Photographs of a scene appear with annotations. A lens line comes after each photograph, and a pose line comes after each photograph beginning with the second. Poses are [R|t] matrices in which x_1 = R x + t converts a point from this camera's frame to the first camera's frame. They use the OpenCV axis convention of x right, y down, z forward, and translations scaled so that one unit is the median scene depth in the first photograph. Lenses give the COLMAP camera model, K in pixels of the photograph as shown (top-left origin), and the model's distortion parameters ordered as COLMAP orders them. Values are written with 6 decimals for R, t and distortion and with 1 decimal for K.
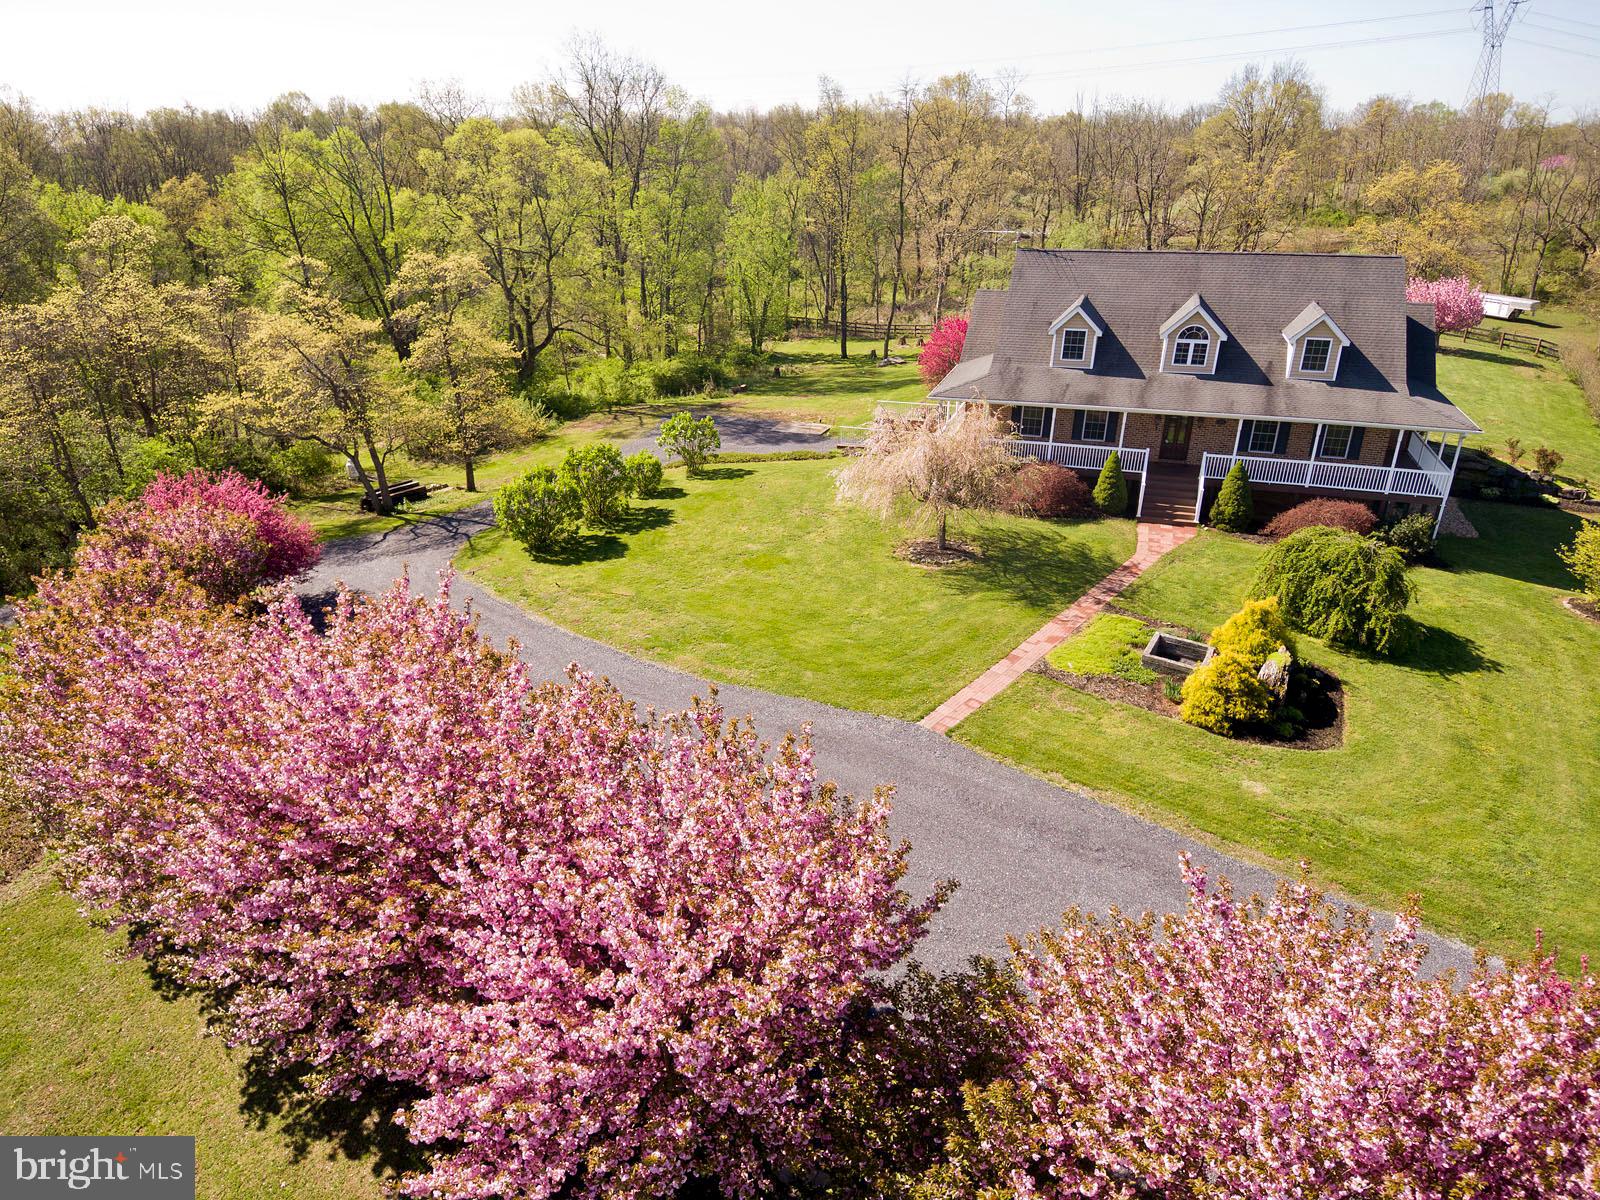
lens RADIAL K [[955.5, 0, 781.7], [0, 955.5, 605.7], [0, 0, 1]] dist [0.094377, -0.128229]
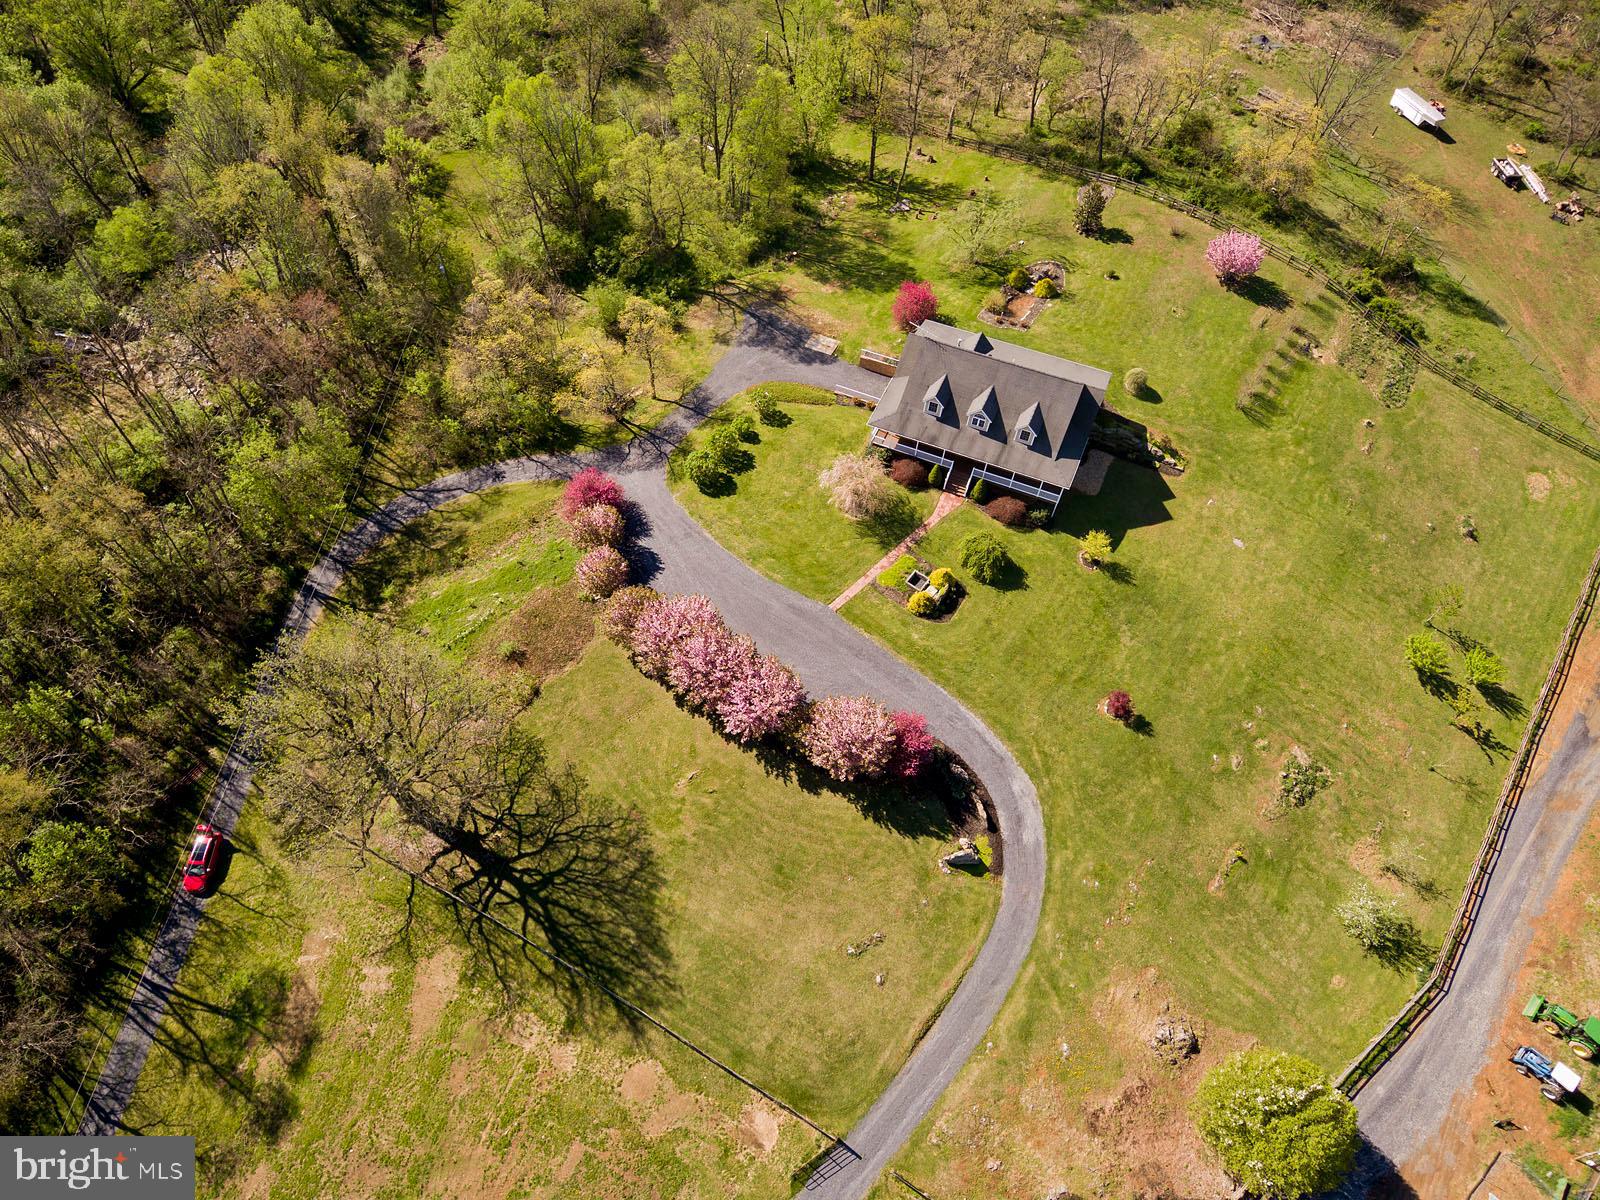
lens RADIAL K [[955.5, 0, 781.7], [0, 955.5, 605.7], [0, 0, 1]] dist [0.094377, -0.128229]
pose [[0.996785, 0.078005, -0.018281, 0.024982], [-0.057935, 0.859381, 0.508044, -1.053393], [0.055340, -0.505352, 0.861137, -1.277131]]
